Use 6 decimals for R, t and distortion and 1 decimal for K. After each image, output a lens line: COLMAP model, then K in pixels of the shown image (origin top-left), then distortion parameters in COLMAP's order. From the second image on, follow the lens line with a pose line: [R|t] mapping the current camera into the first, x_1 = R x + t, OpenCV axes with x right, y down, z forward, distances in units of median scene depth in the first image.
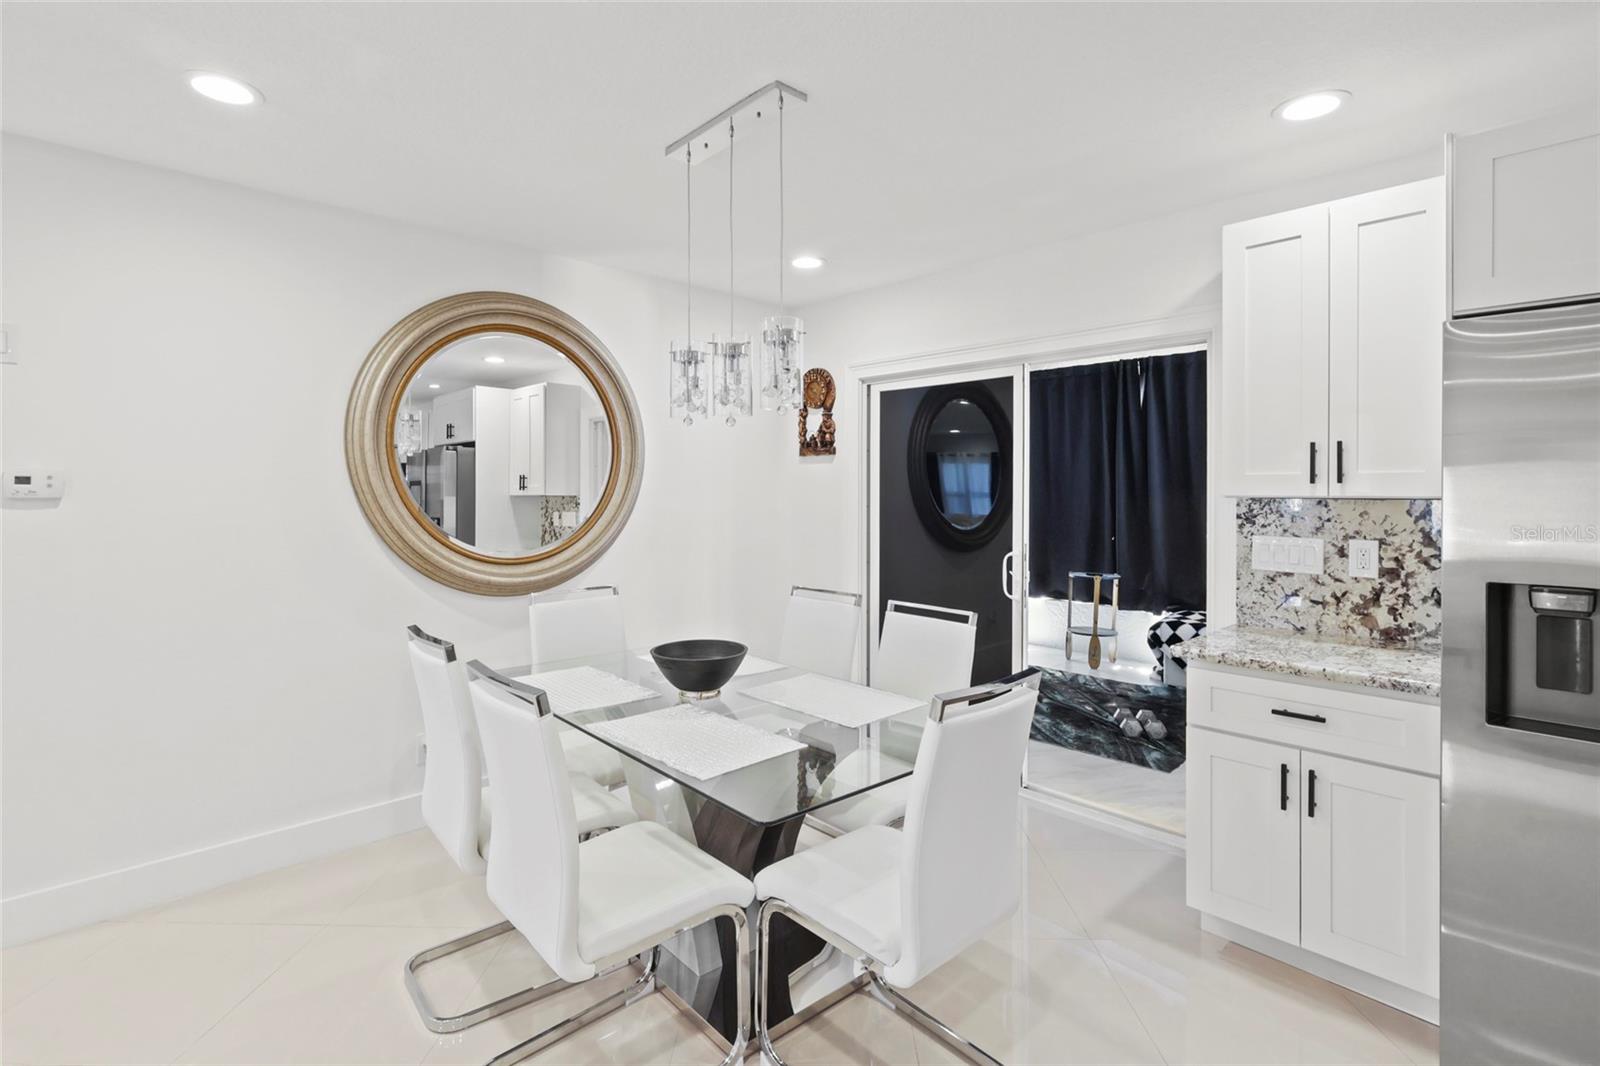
lens RADIAL K [[759.9, 0, 796.2], [0, 759.9, 509.6], [0, 0, 1]] dist [-0.001741, -0.000443]
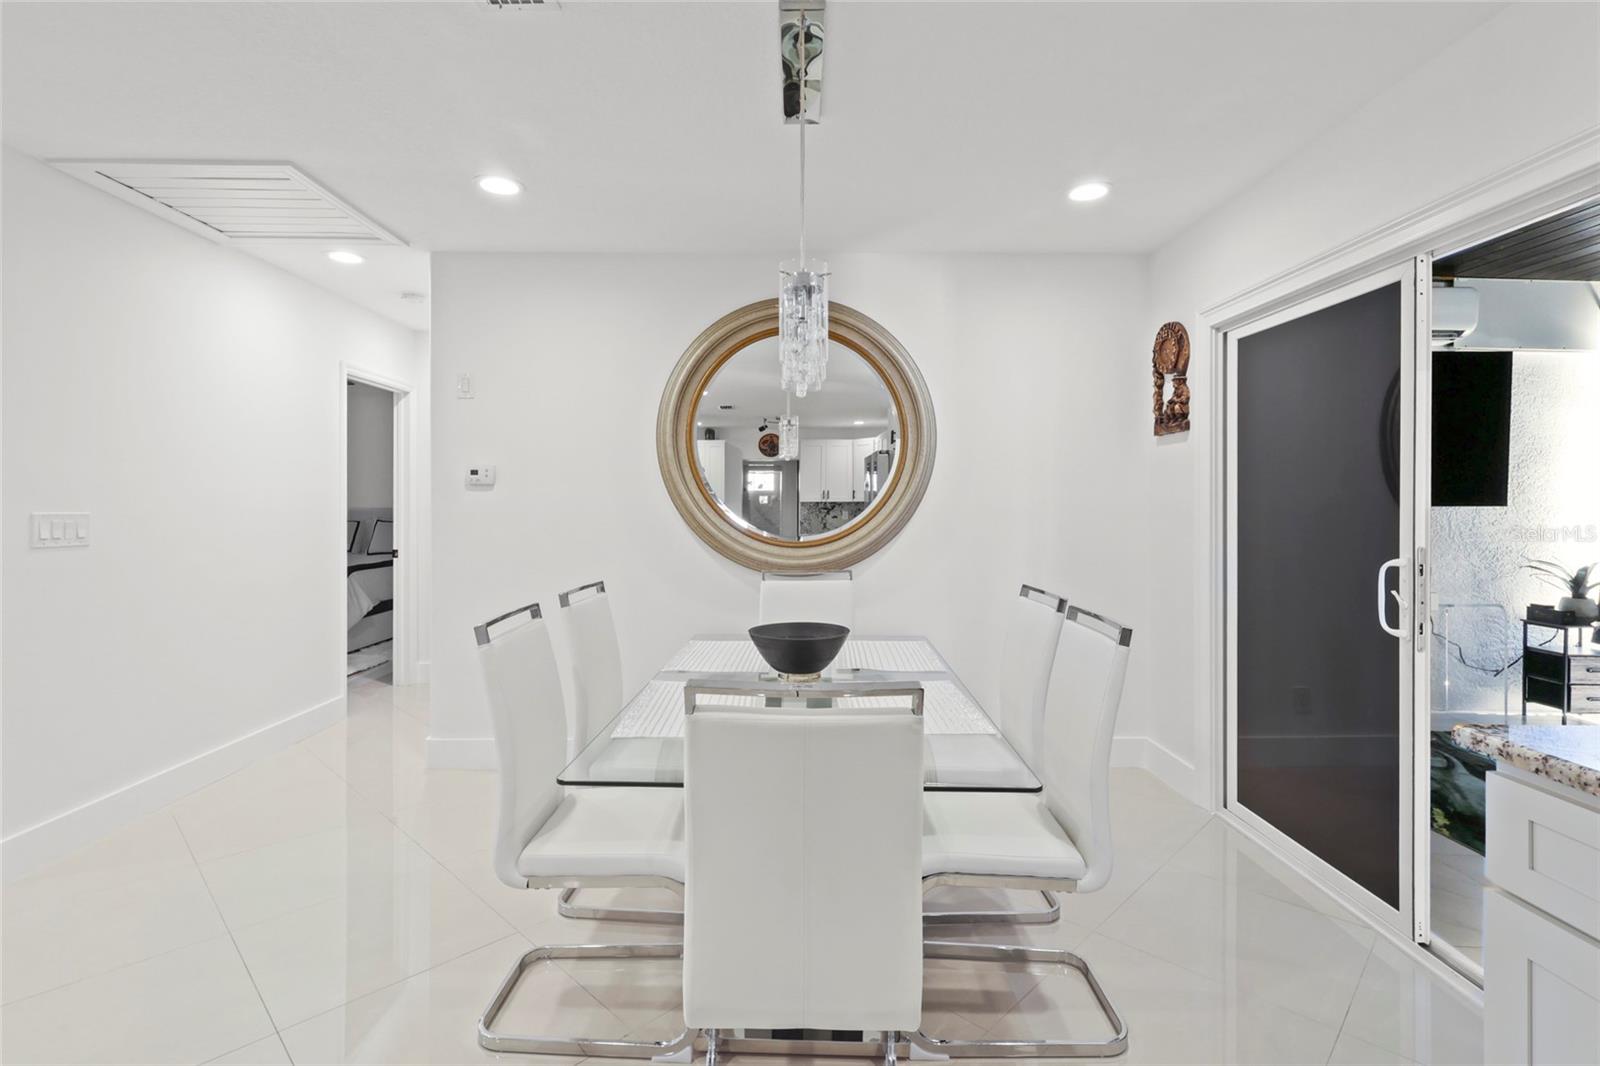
lens RADIAL K [[759.9, 0, 796.2], [0, 759.9, 509.6], [0, 0, 1]] dist [-0.001741, -0.000443]
pose [[0.726933, 0.003791, -0.686698, 0.329418], [-0.016970, 0.999779, -0.012445, 0.028096], [0.686498, 0.020700, 0.726837, 0.189101]]
